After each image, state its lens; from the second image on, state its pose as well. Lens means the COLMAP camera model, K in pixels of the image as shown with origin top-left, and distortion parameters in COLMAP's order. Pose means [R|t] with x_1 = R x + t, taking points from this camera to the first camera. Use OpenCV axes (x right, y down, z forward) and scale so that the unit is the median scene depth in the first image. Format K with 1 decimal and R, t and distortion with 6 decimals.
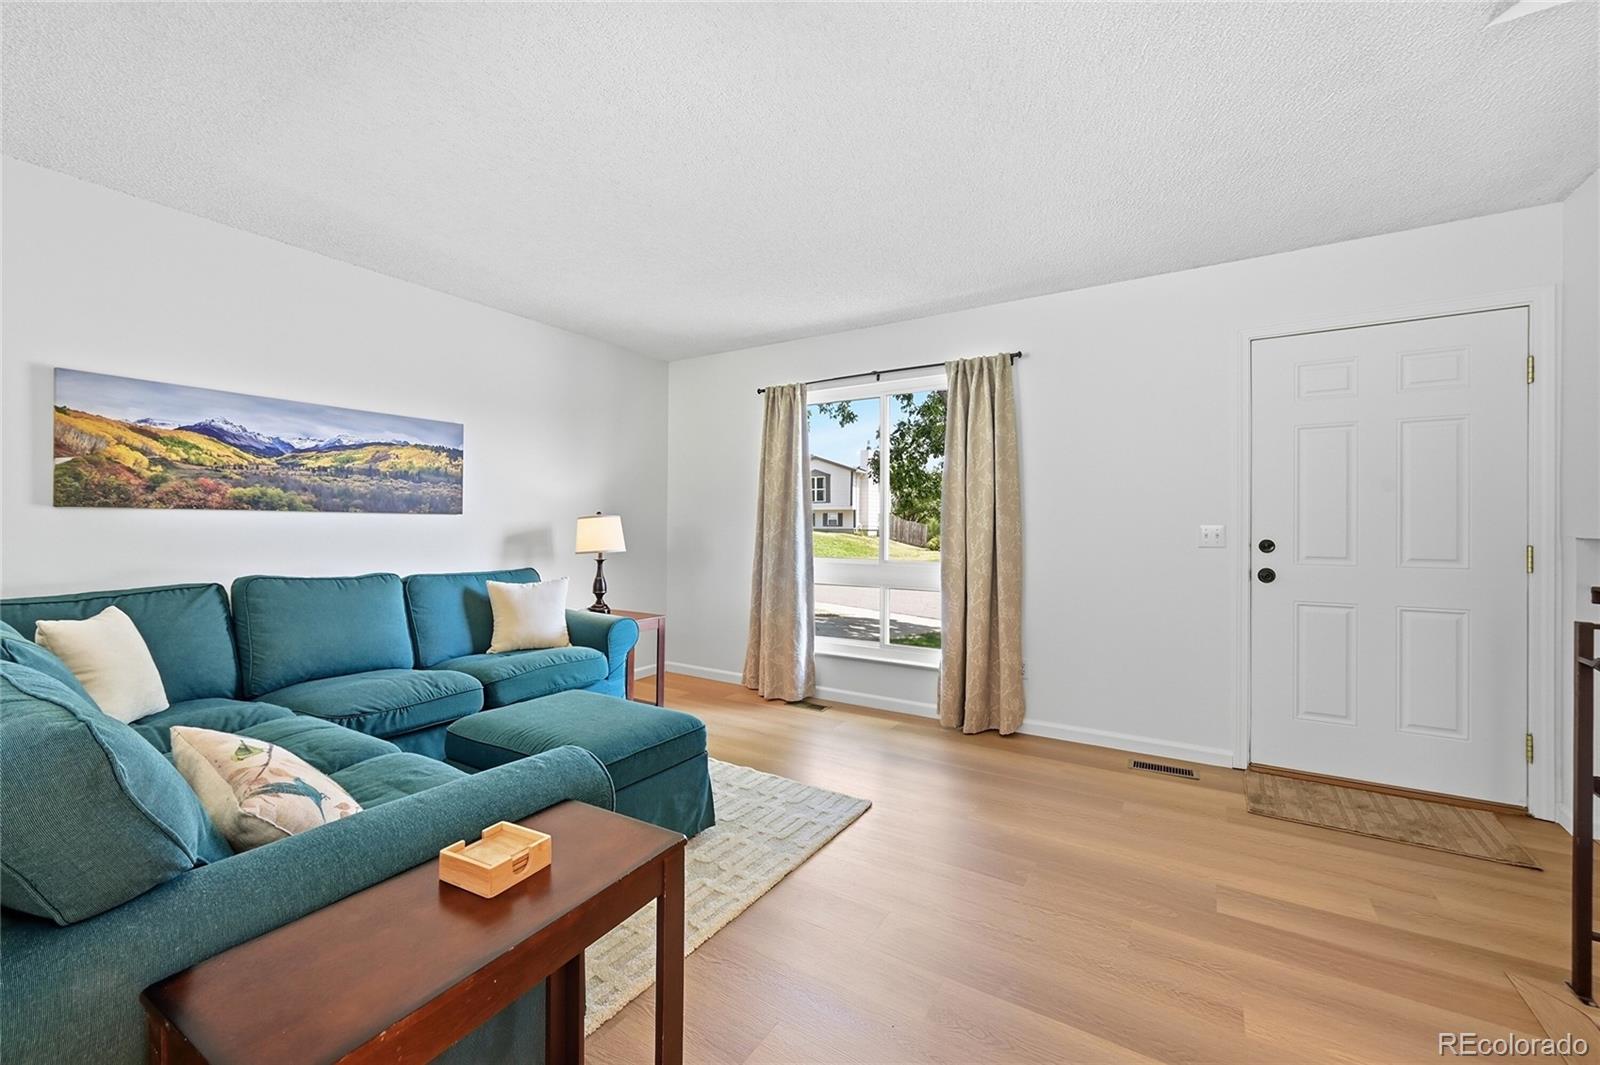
lens RADIAL K [[638.5, 0, 807.6], [0, 638.5, 531.6], [0, 0, 1]] dist [0.006941, -0.000311]
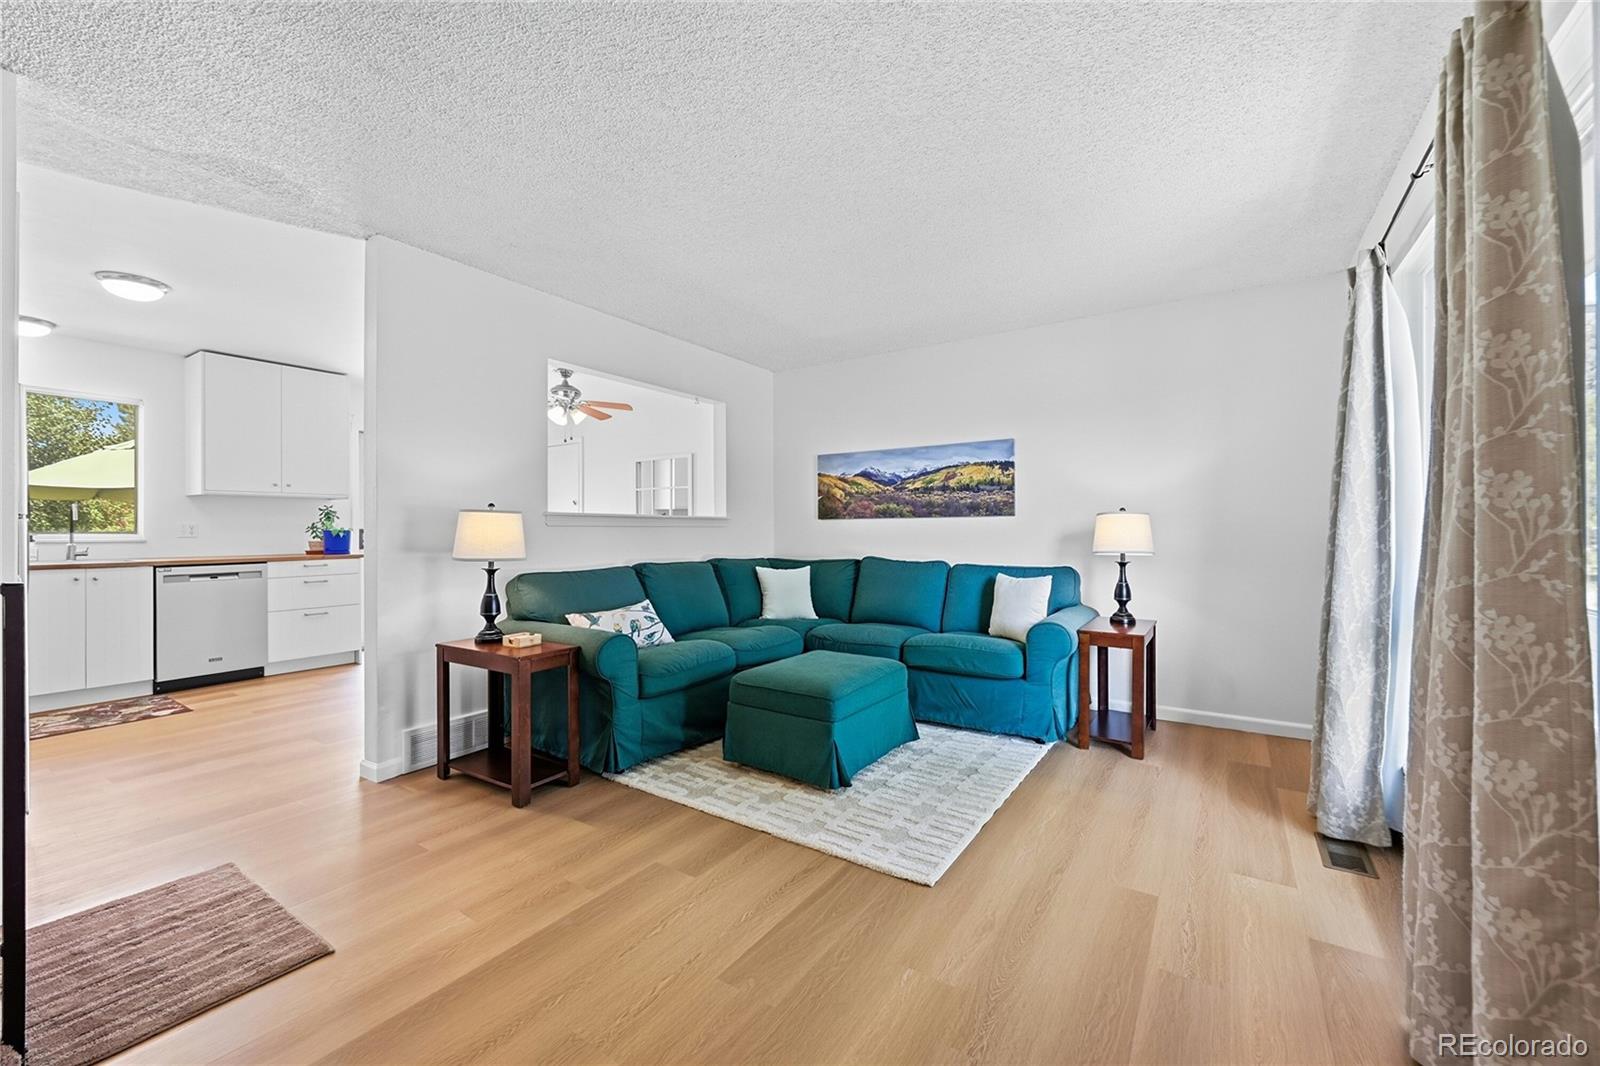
lens RADIAL K [[638.5, 0, 787.2], [0, 638.5, 533.0], [0, 0, 1]] dist [0.006941, -0.000311]
pose [[-0.046287, 0.000316, -0.998928, 0.764435], [-0.002061, 0.999998, 0.000412, 0.005468], [0.998926, 0.002078, -0.046286, 0.762732]]
